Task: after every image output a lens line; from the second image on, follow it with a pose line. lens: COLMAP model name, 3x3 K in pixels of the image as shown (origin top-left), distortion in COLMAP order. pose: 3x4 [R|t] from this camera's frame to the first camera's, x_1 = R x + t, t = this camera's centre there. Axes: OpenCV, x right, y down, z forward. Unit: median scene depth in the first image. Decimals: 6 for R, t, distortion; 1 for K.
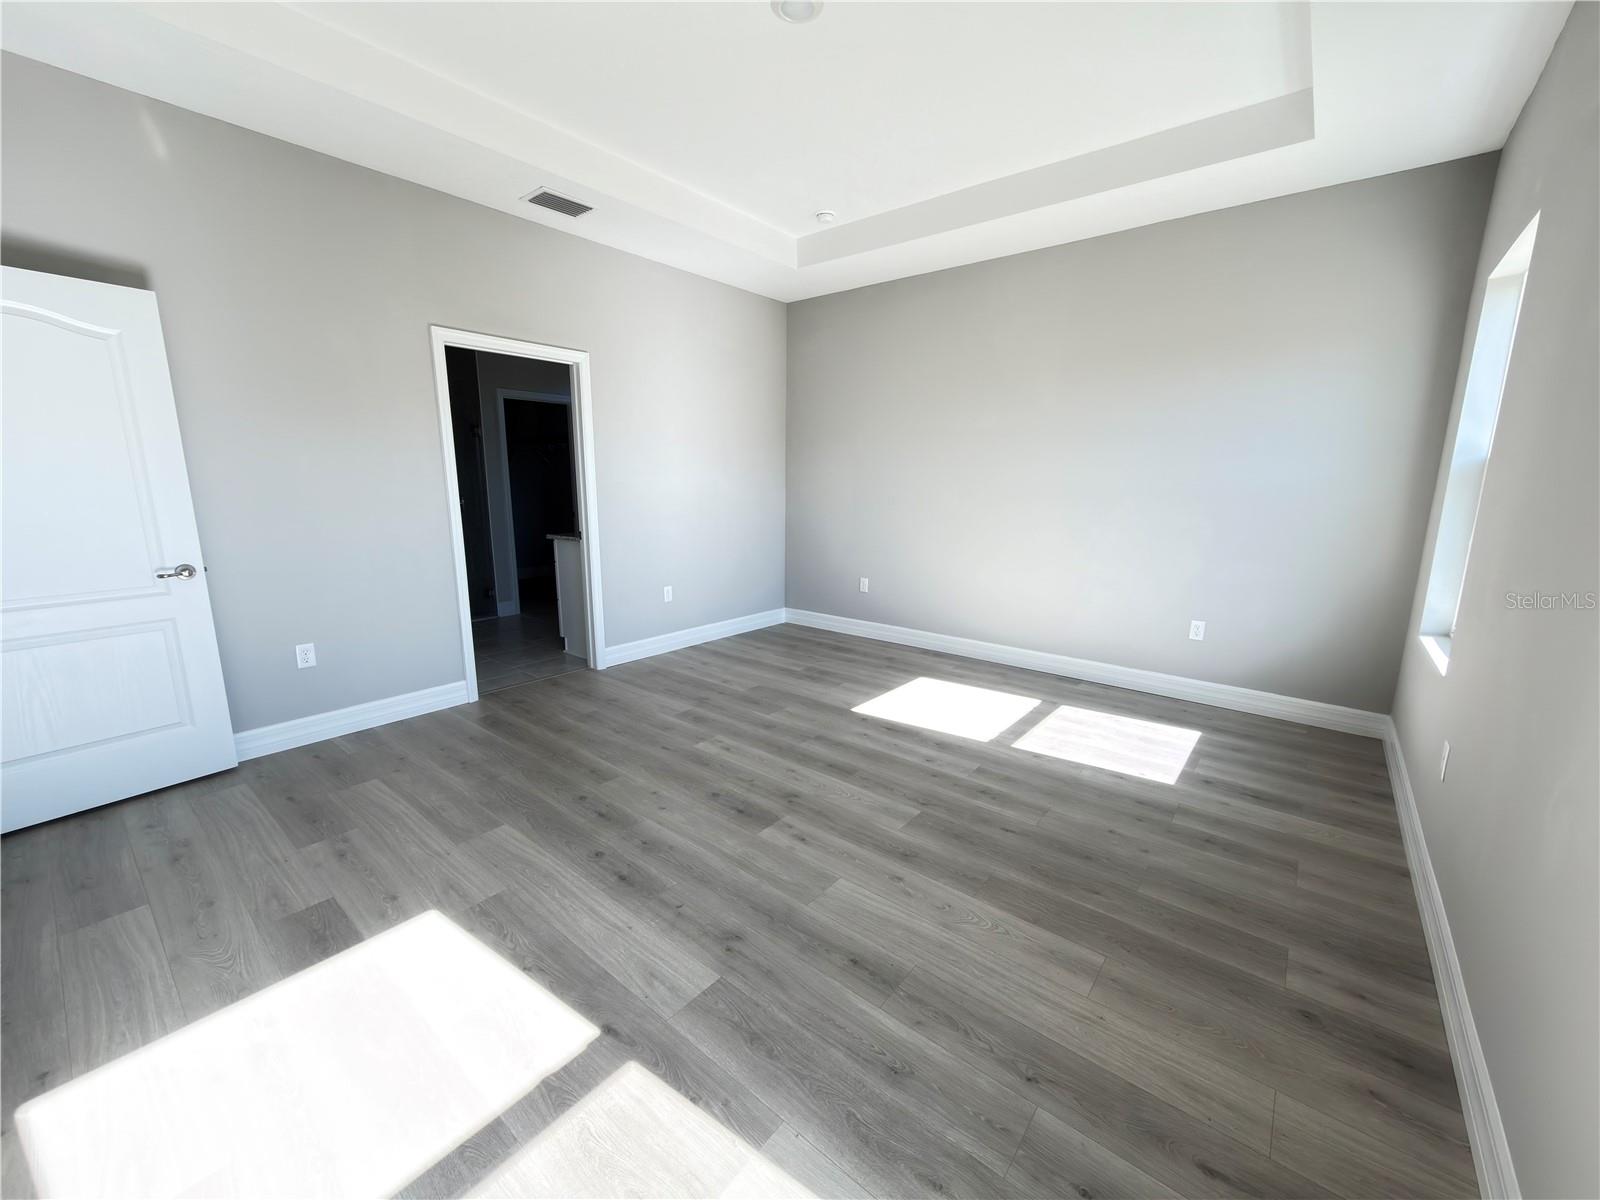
lens RADIAL K [[637.0, 0, 804.9], [0, 637.0, 596.7], [0, 0, 1]] dist [0.000921, 0.000005]
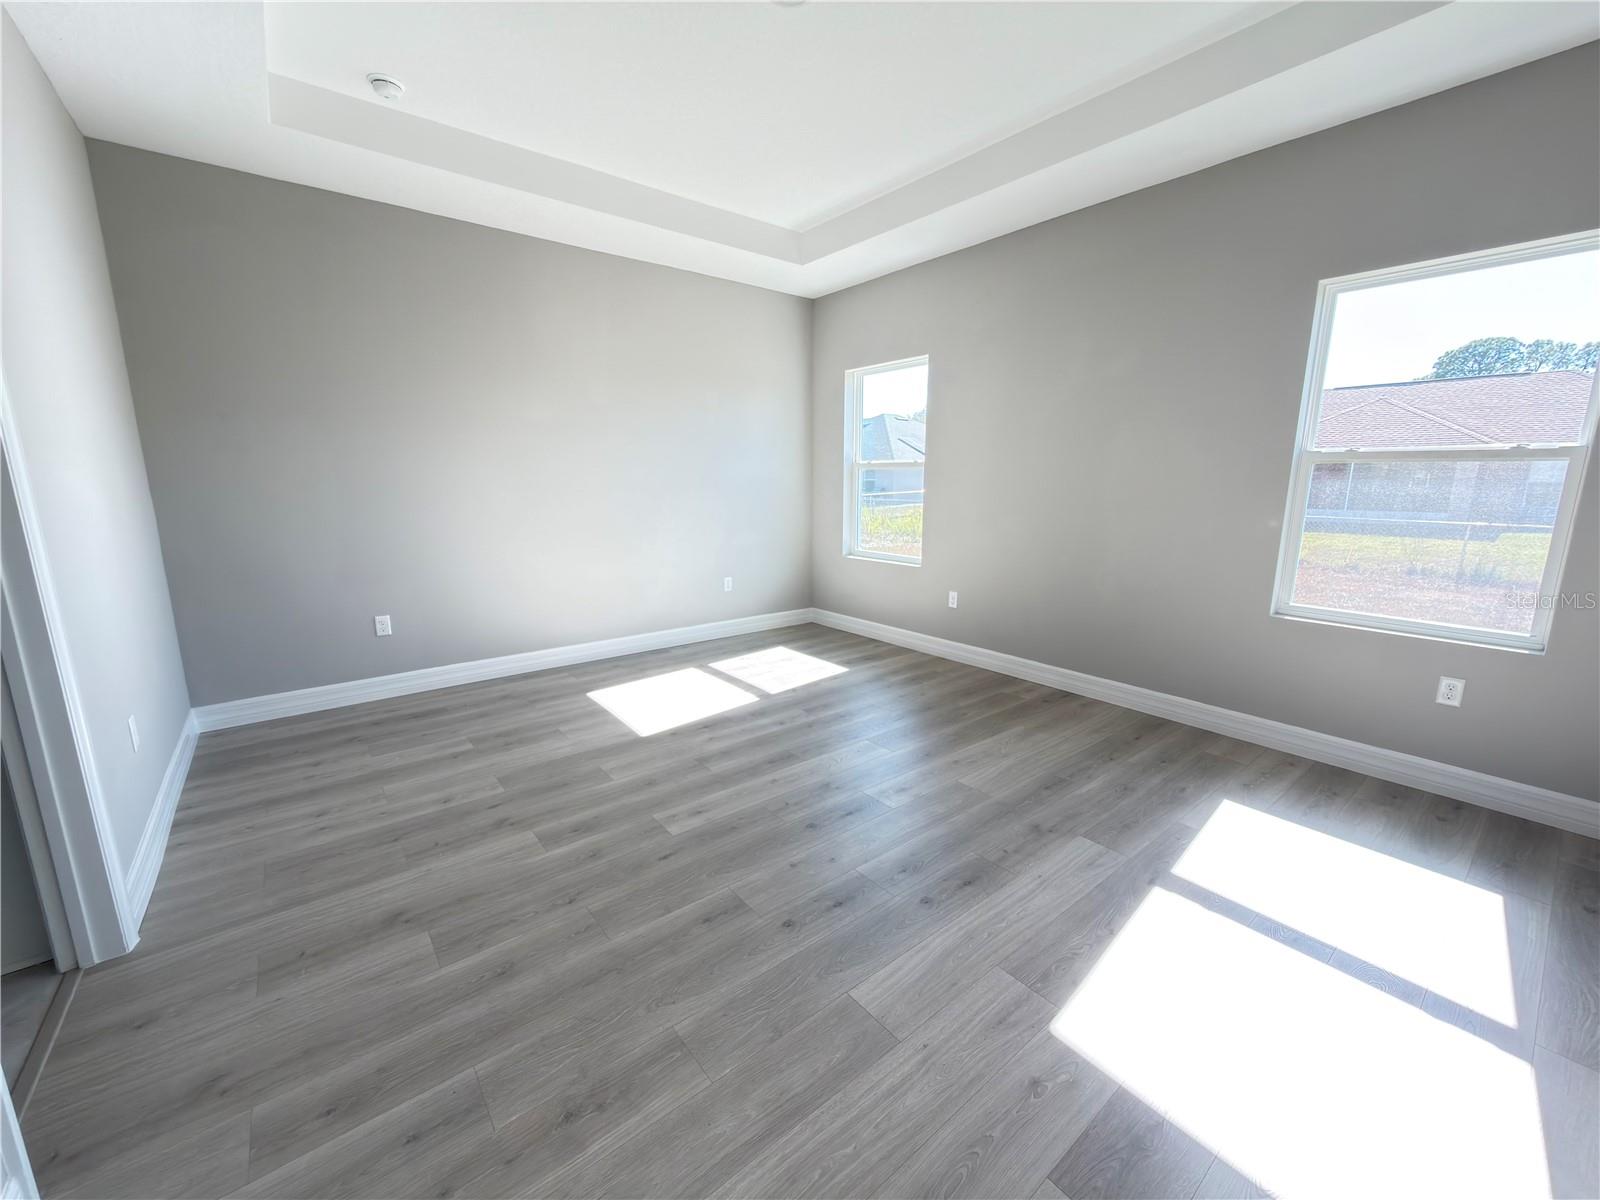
lens RADIAL K [[631.1, 0, 795.3], [0, 631.1, 603.9], [0, 0, 1]] dist [-0.000770, -0.000413]
pose [[0.211008, -0.201613, 0.956466, -0.737058], [0.179469, 0.969855, 0.164842, -0.116466], [-0.960867, 0.136873, 0.240831, 0.594880]]
